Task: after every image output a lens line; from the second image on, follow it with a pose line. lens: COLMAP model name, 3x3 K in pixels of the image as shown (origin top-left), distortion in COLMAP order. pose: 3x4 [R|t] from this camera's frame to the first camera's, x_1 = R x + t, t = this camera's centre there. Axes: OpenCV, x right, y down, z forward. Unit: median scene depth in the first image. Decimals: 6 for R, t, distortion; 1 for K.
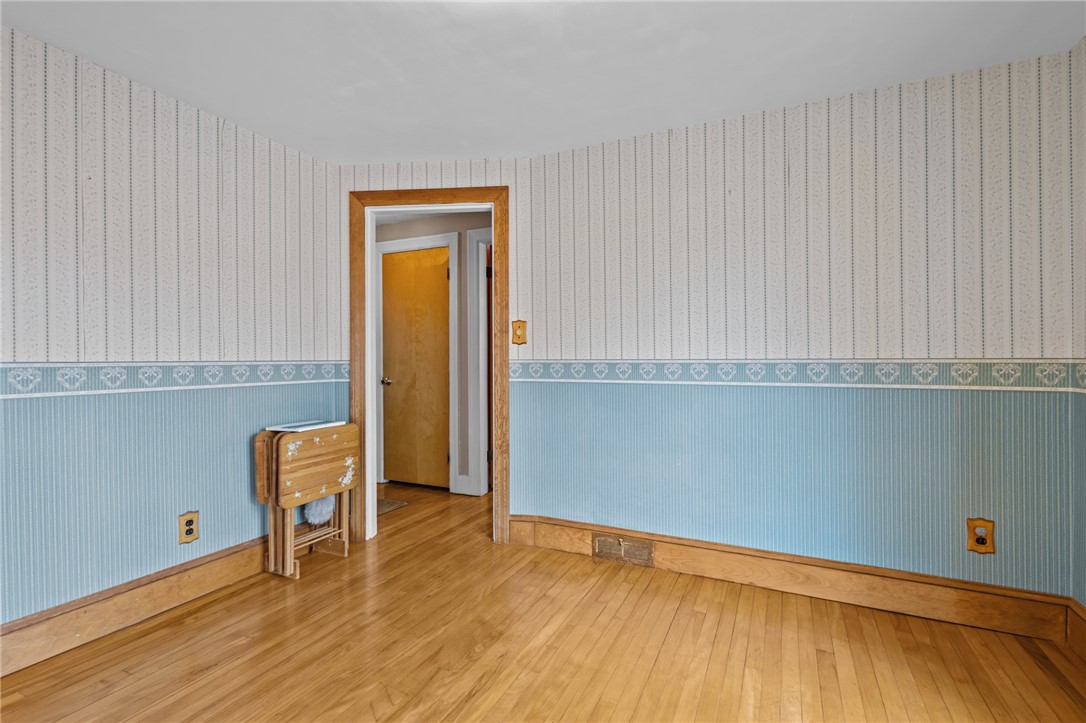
lens RADIAL K [[500.5, 0, 546.2], [0, 500.5, 364.3], [0, 0, 1]] dist [0.002478, -0.000690]
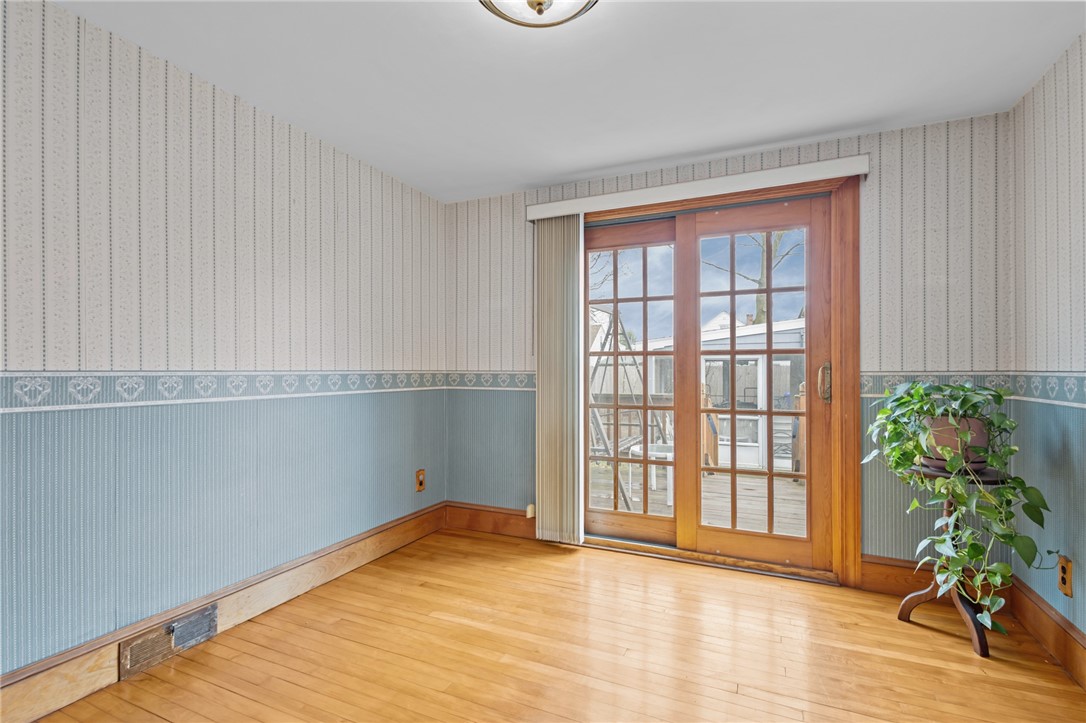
lens RADIAL K [[500.5, 0, 546.2], [0, 500.5, 364.3], [0, 0, 1]] dist [0.002478, -0.000690]
pose [[-0.031639, 0.015228, 0.999383, -0.712172], [0.009941, 0.999839, -0.014920, -0.003986], [-0.999450, 0.009462, -0.031786, 0.596736]]
